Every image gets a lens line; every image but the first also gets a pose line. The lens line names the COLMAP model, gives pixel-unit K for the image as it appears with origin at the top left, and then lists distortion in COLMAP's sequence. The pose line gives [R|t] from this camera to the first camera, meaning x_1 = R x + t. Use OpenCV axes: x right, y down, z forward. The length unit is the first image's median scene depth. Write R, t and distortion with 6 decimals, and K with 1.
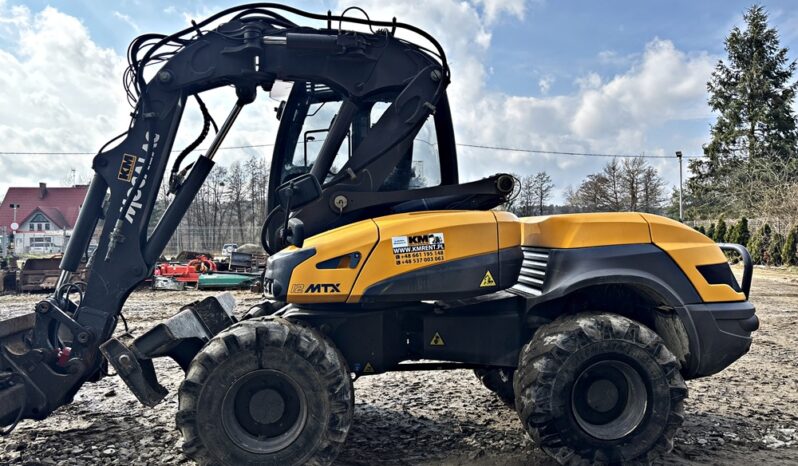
lens RADIAL K [[602.9, 0, 395.9], [0, 602.9, 208.8], [0, 0, 1]] dist [0.062136, -0.076462]
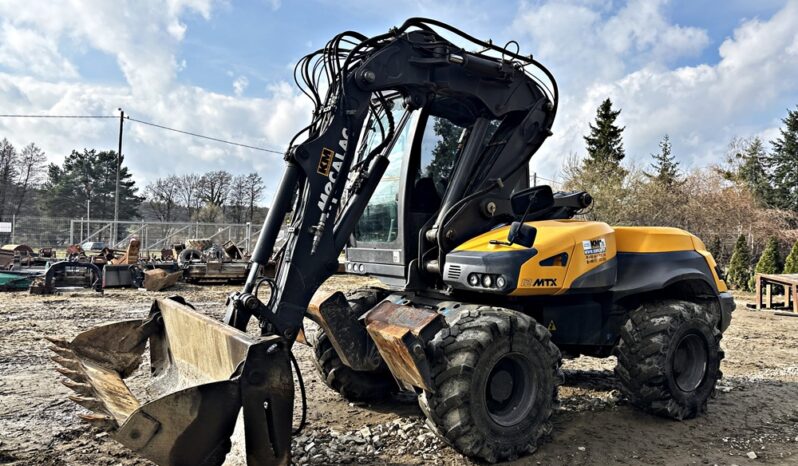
lens RADIAL K [[602.9, 0, 357.6], [0, 602.9, 206.2], [0, 0, 1]] dist [0.062136, -0.076462]
pose [[0.889159, 0.055135, 0.454265, -0.842692], [-0.054154, 0.998417, -0.015180, 0.017159], [-0.454382, -0.011103, 0.890737, 0.092241]]
